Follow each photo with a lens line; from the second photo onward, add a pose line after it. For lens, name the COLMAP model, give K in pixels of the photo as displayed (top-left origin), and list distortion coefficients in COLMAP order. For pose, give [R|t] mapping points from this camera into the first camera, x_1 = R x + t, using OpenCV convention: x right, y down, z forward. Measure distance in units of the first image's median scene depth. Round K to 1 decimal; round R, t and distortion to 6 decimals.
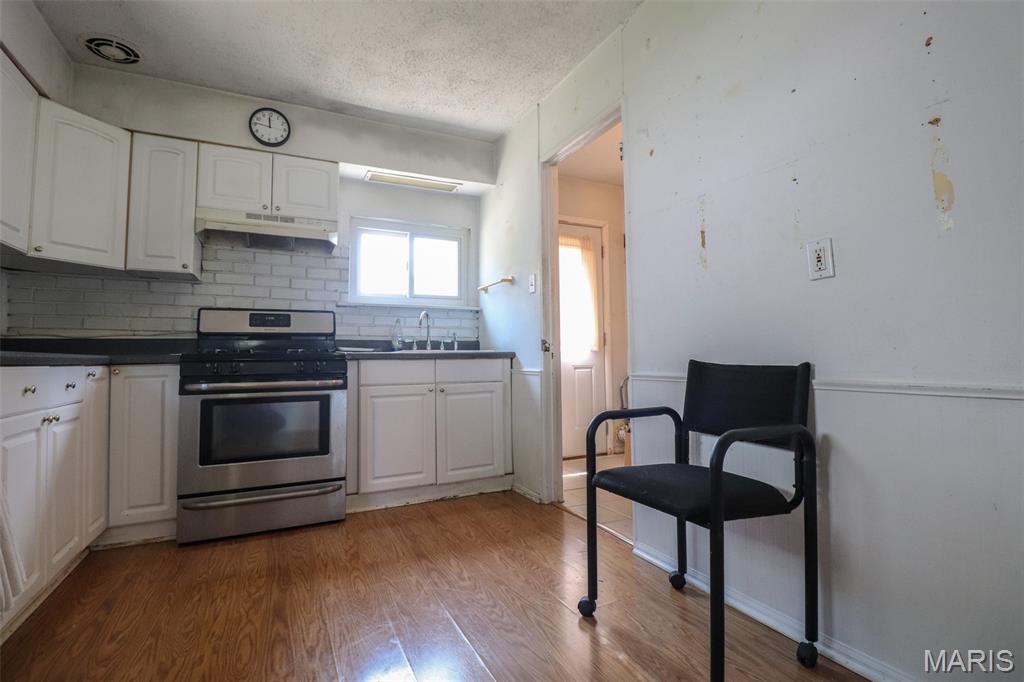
lens RADIAL K [[479.2, 0, 517.6], [0, 479.2, 328.6], [0, 0, 1]] dist [0.002164, -0.012966]
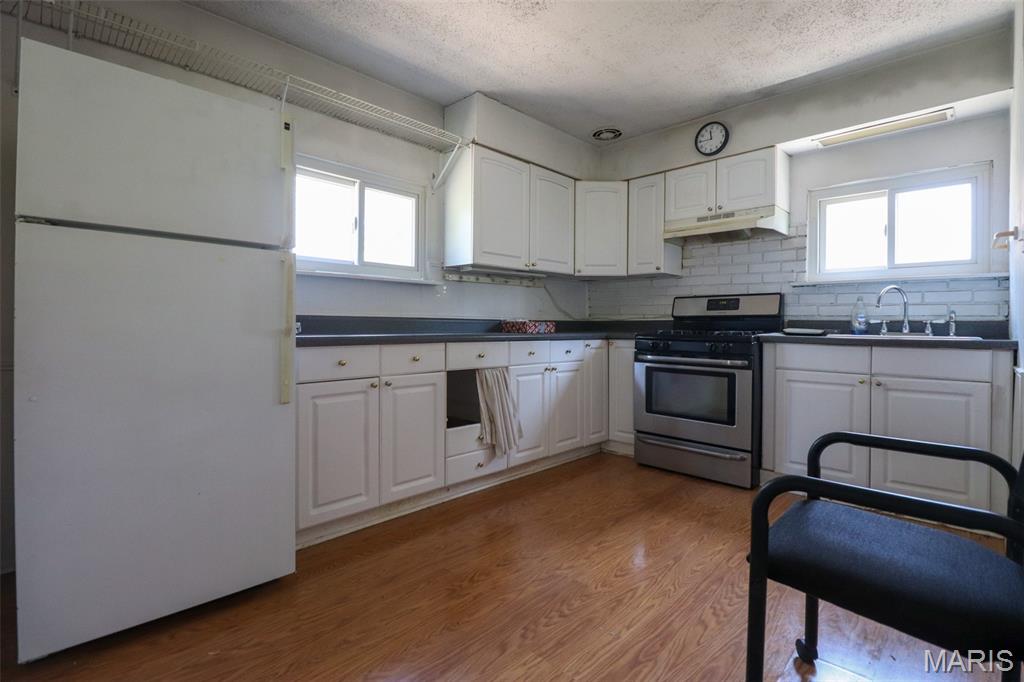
lens RADIAL K [[479.2, 0, 517.6], [0, 479.2, 328.6], [0, 0, 1]] dist [0.002164, -0.012966]
pose [[0.331810, 0.023896, -0.943044, 0.426315], [0.042932, 0.998261, 0.040401, -0.028038], [0.942369, -0.053893, 0.330207, 0.145847]]
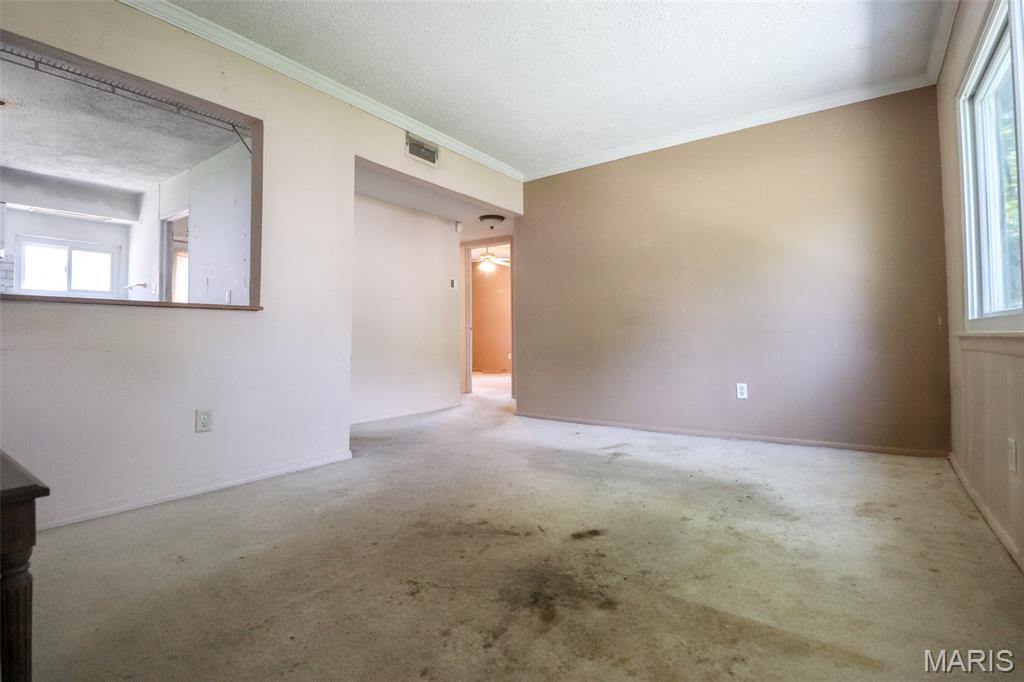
lens RADIAL K [[479.2, 0, 517.6], [0, 479.2, 328.6], [0, 0, 1]] dist [0.002164, -0.012966]
pose [[0.886724, 0.013710, 0.462097, 0.407055], [-0.027000, 0.999390, 0.022160, -0.024214], [-0.461511, -0.032126, 0.886553, -1.159955]]
